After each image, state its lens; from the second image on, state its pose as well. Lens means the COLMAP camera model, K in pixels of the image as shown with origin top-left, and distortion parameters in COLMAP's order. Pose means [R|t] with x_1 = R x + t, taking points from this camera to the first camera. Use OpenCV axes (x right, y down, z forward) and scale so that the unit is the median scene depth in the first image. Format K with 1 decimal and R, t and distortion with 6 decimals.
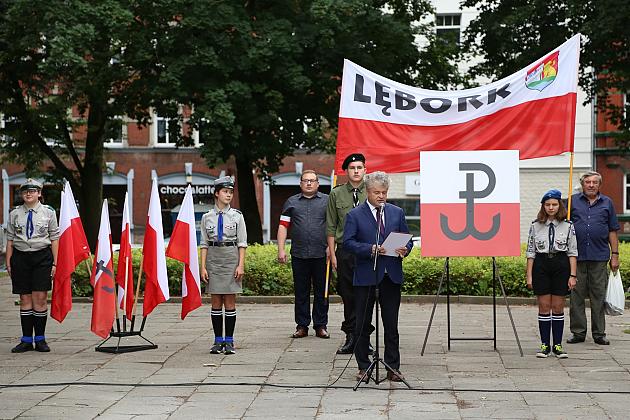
lens RADIAL K [[1800.7, 0, 306.2], [0, 1800.7, 210.6], [0, 0, 1]] dist [0.661938, -0.200138]
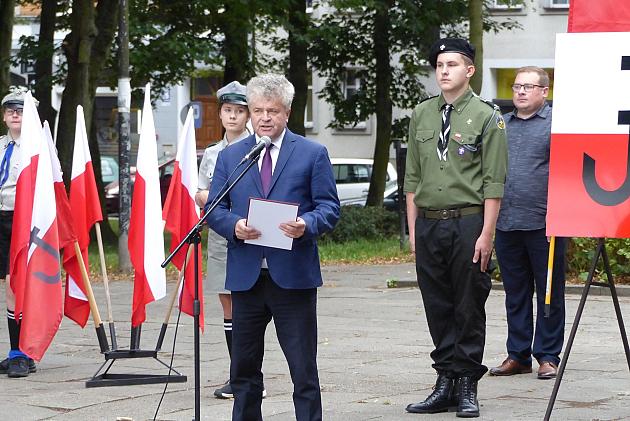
lens RADIAL K [[2894.0, 0, 327.9], [0, 2894.0, 210.4], [0, 0, 1]] dist [0.063236, -2.122424]
pose [[0.866445, 0.021365, -0.498815, 0.423418], [-0.003817, 0.999338, 0.036173, -0.011712], [0.499257, -0.029438, 0.865954, 0.240972]]
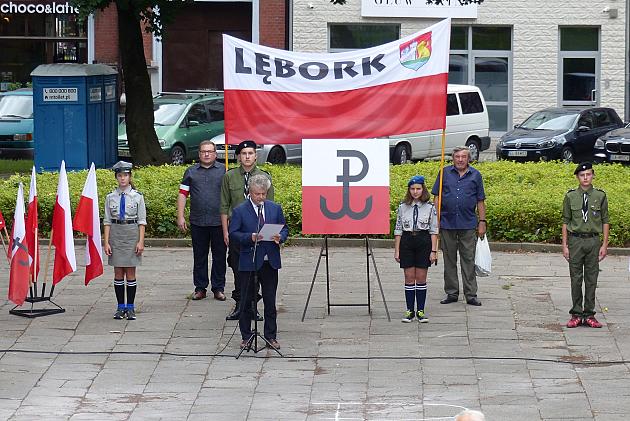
lens RADIAL K [[3494.7, 0, 315.4], [0, 3494.7, 210.4], [0, 0, 1]] dist [0.090797, -11.548355]
pose [[0.999681, 0.001023, 0.025240, 0.016881], [-0.003149, 0.996432, 0.084338, -0.170434], [-0.025063, -0.084391, 0.996117, -1.148761]]
